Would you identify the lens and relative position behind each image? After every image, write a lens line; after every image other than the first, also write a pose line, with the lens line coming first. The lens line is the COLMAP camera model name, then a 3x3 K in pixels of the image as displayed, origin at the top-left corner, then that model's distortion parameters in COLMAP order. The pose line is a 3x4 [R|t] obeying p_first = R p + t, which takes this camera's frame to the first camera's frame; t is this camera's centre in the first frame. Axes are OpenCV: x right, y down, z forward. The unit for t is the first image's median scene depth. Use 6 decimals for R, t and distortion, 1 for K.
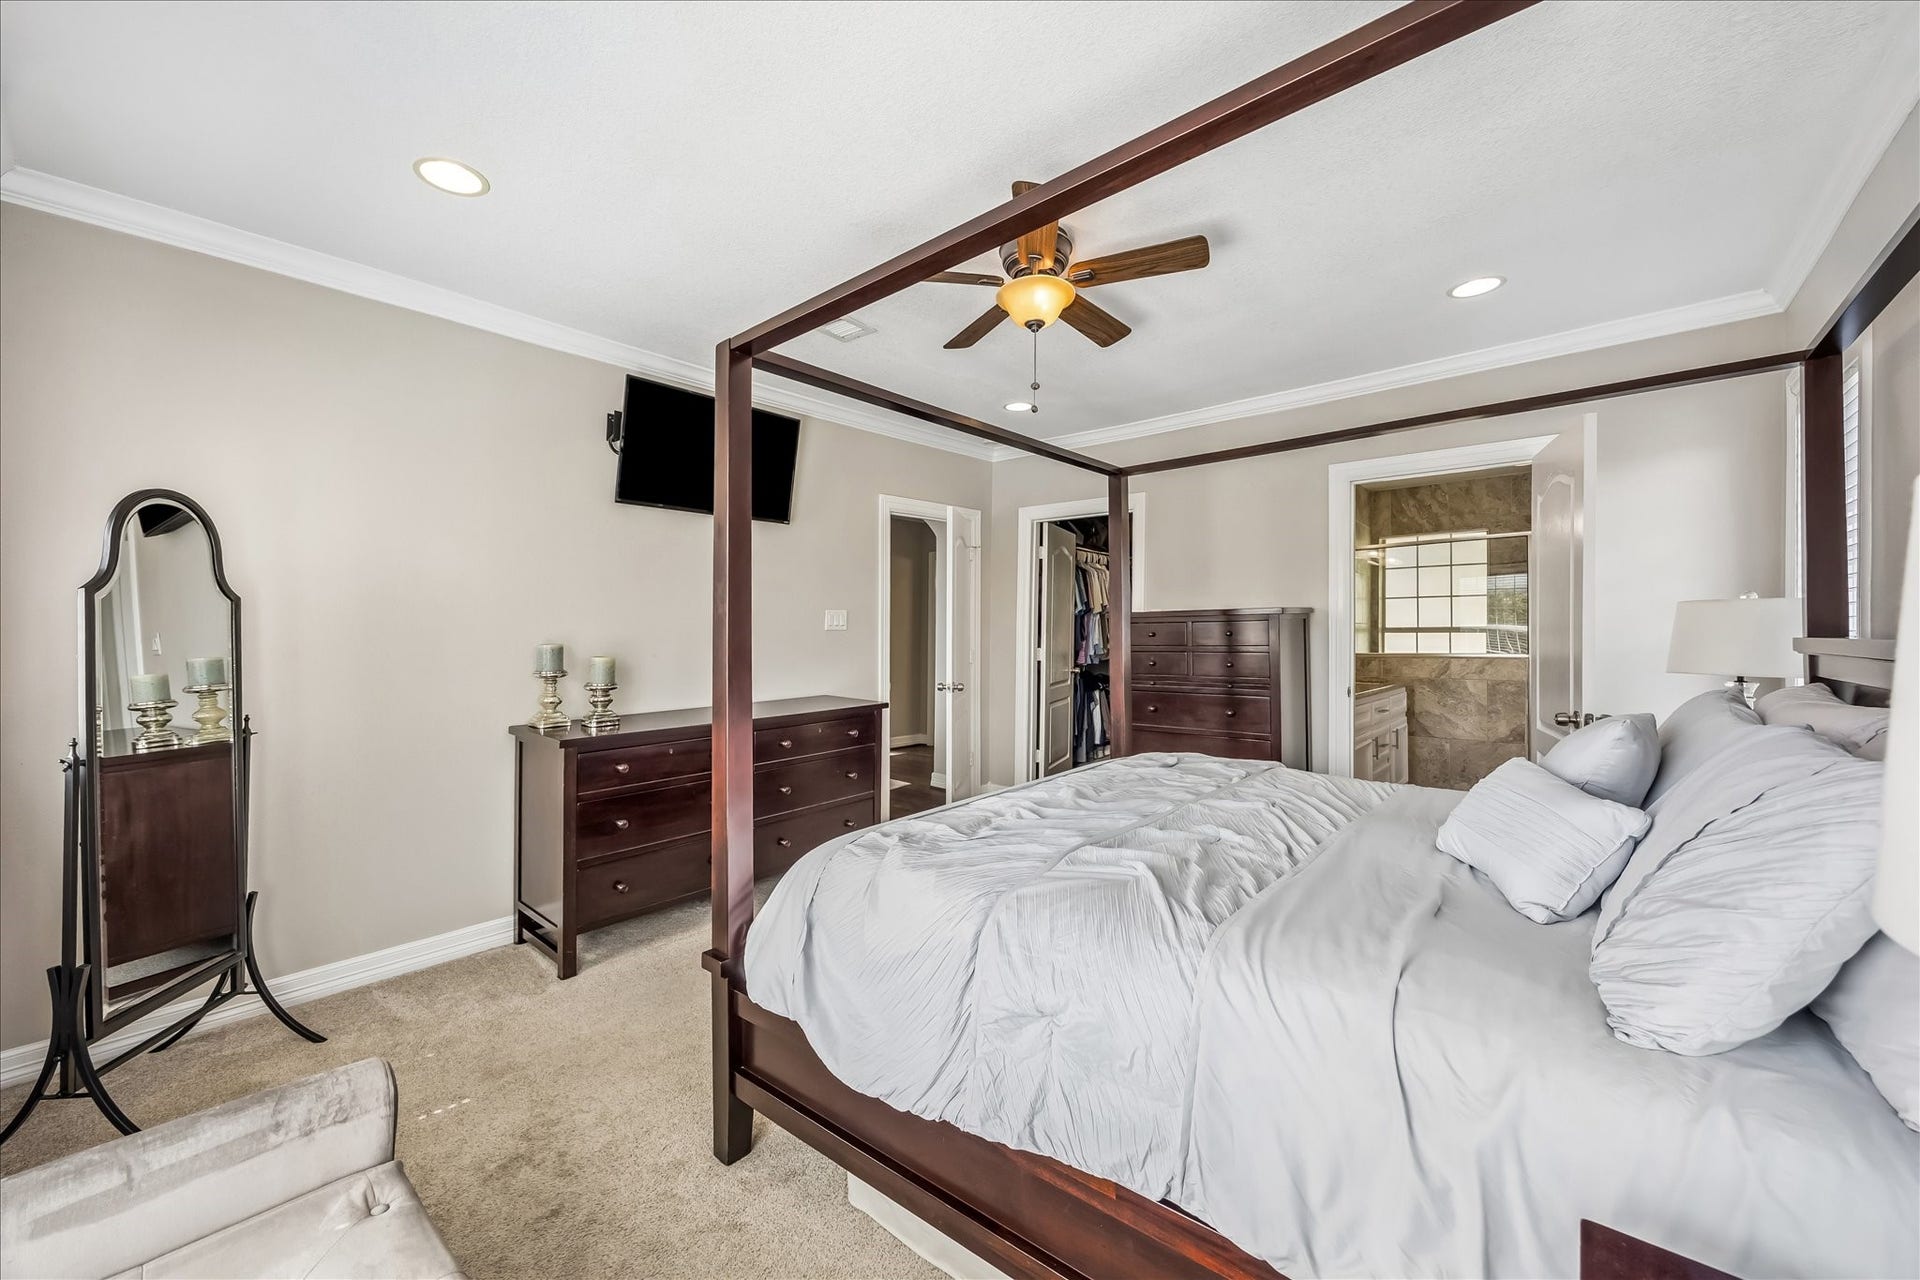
lens RADIAL K [[779.8, 0, 960.0], [0, 779.8, 640.0], [0, 0, 1]] dist [0.013993, 0.000018]
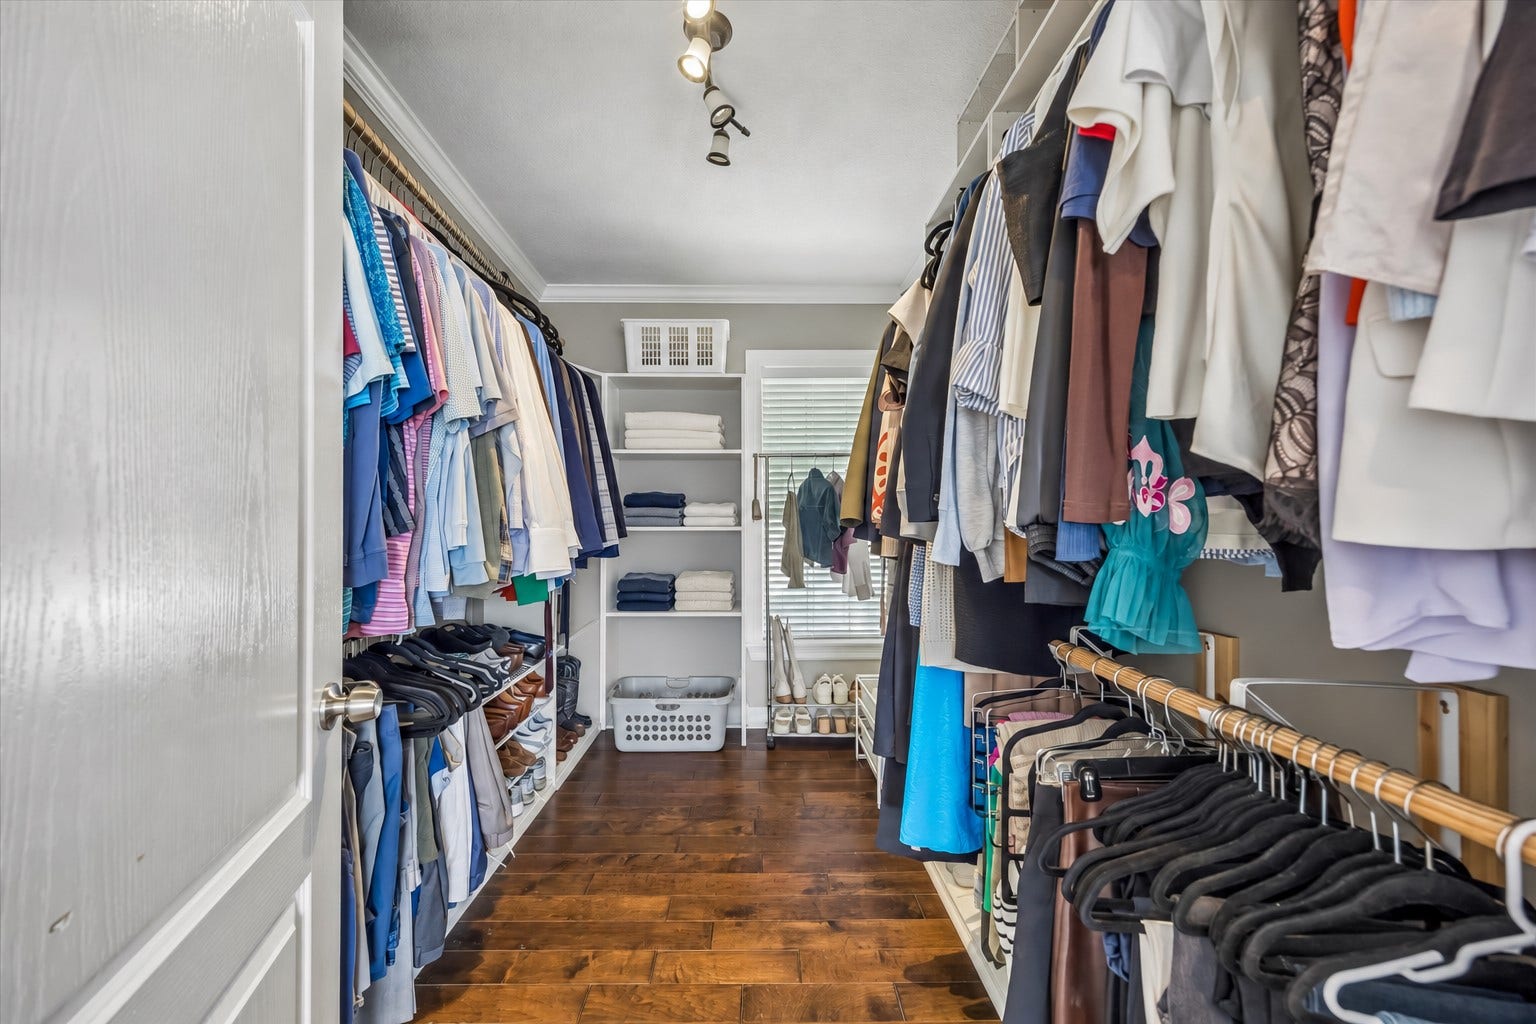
lens RADIAL K [[623.8, 0, 768.0], [0, 623.8, 512.0], [0, 0, 1]] dist [0.013993, 0.000018]
pose [[0.767823, -0.009373, 0.640593, 0.124639], [0.015918, 0.999863, -0.004450, -0.003396], [-0.640464, 0.013613, 0.767867, 0.794581]]
